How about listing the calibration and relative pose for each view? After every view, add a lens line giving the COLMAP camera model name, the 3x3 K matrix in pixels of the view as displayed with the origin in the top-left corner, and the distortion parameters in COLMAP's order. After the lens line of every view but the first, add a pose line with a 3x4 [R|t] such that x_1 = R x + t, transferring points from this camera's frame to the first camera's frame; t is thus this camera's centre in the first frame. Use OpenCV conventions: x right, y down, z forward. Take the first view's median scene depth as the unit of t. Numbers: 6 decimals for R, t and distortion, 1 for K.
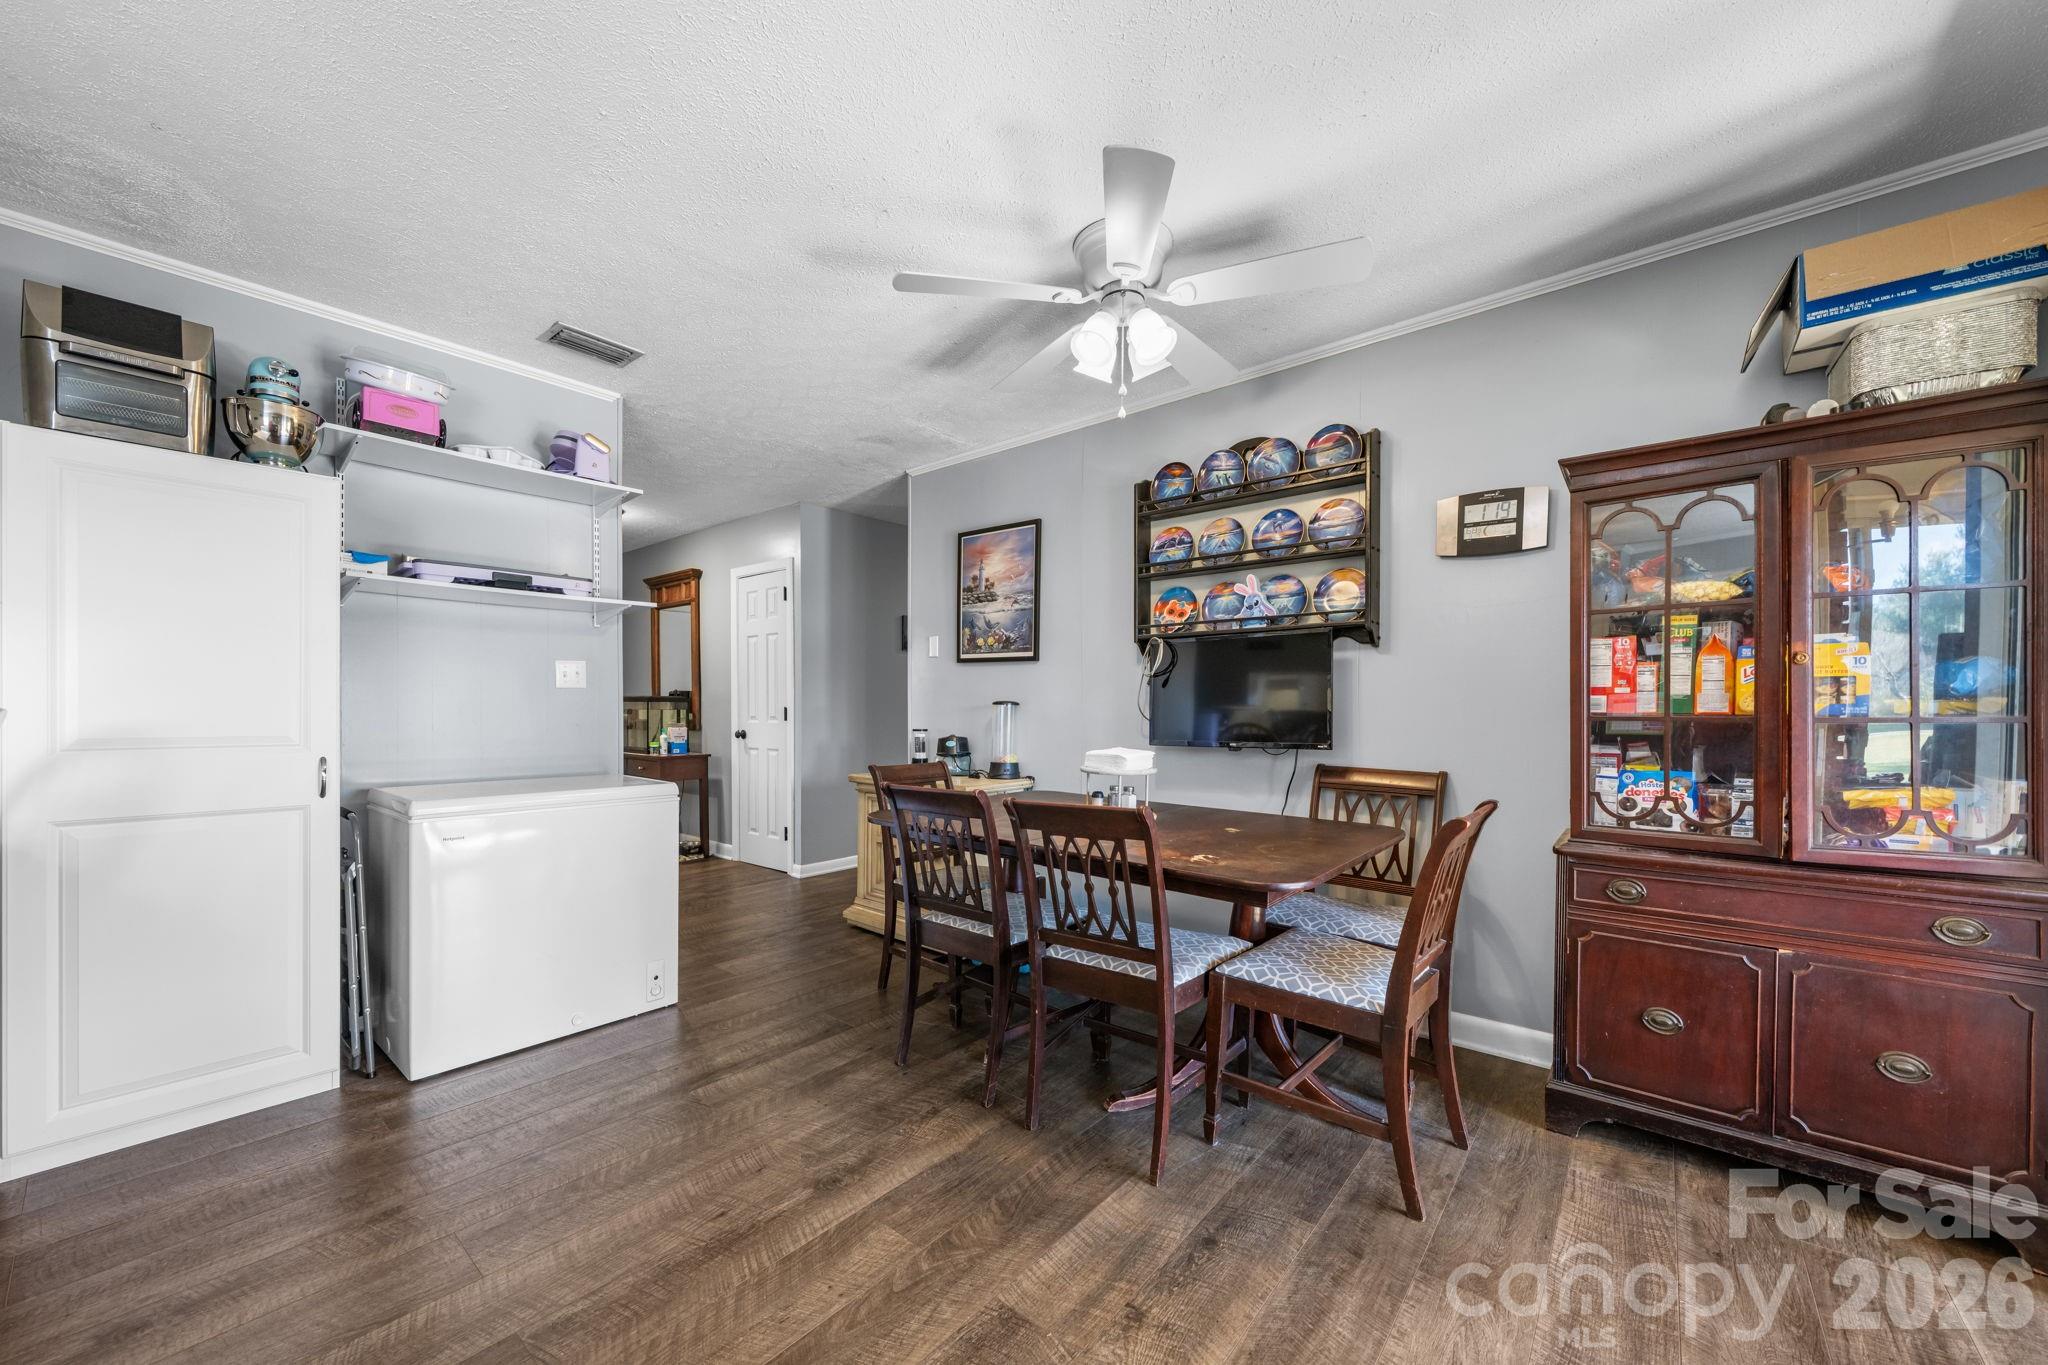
lens RADIAL K [[783.6, 0, 1016.9], [0, 783.6, 720.2], [0, 0, 1]] dist [-0.001391, -0.000187]
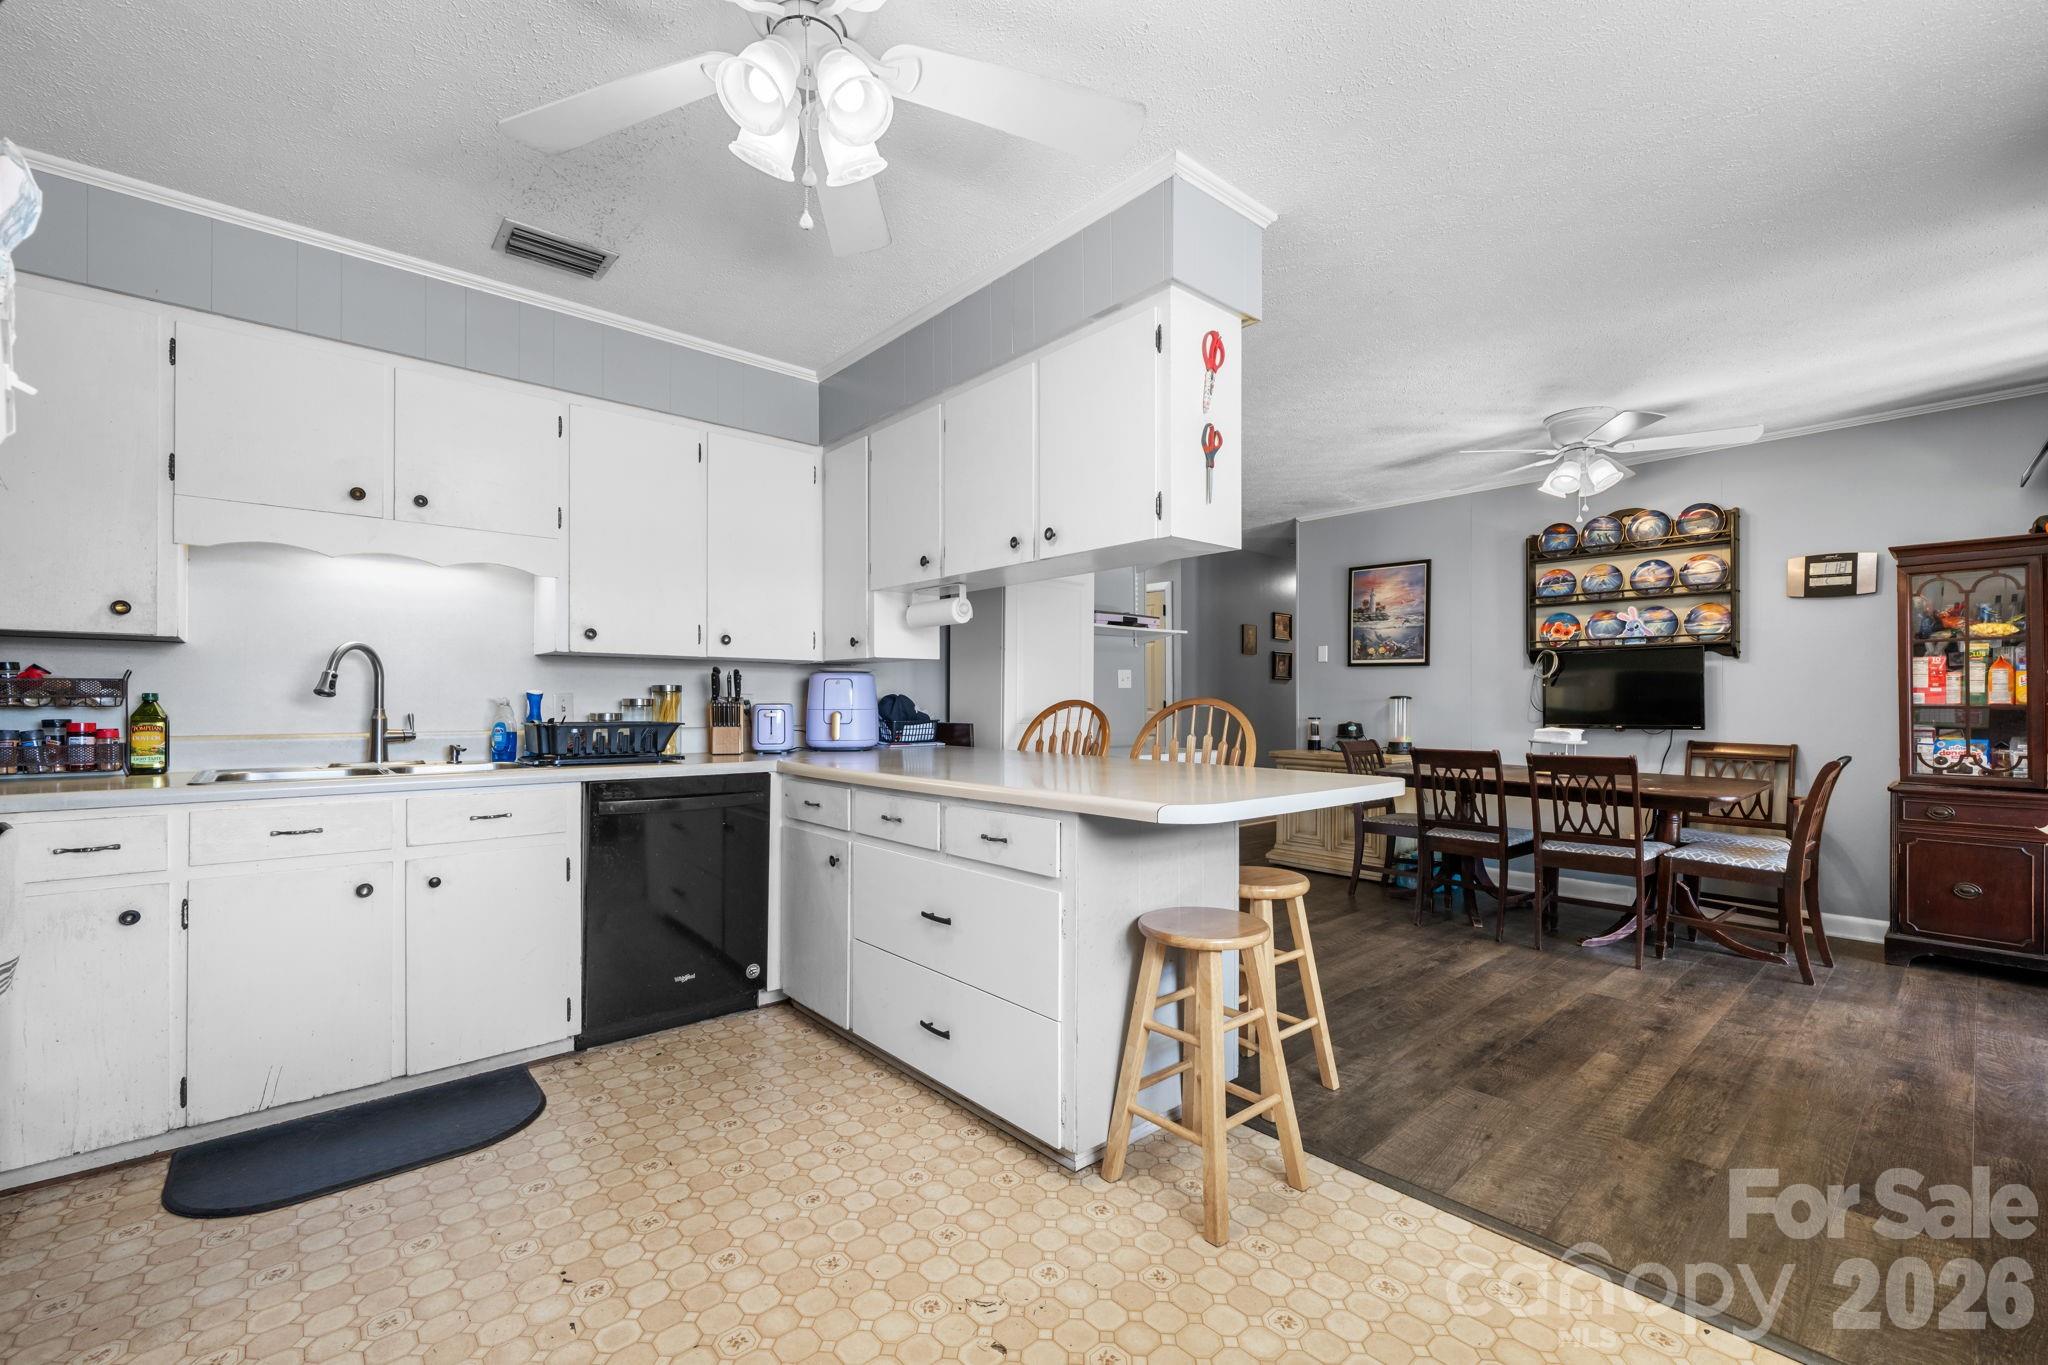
lens RADIAL K [[891.8, 0, 994.7], [0, 891.8, 701.7], [0, 0, 1]] dist [0.000355, 0.000360]
pose [[0.988768, -0.001620, -0.149448, -0.687571], [-0.000532, 0.999897, -0.014360, 0.010953], [0.149456, 0.014279, 0.988665, -0.875548]]
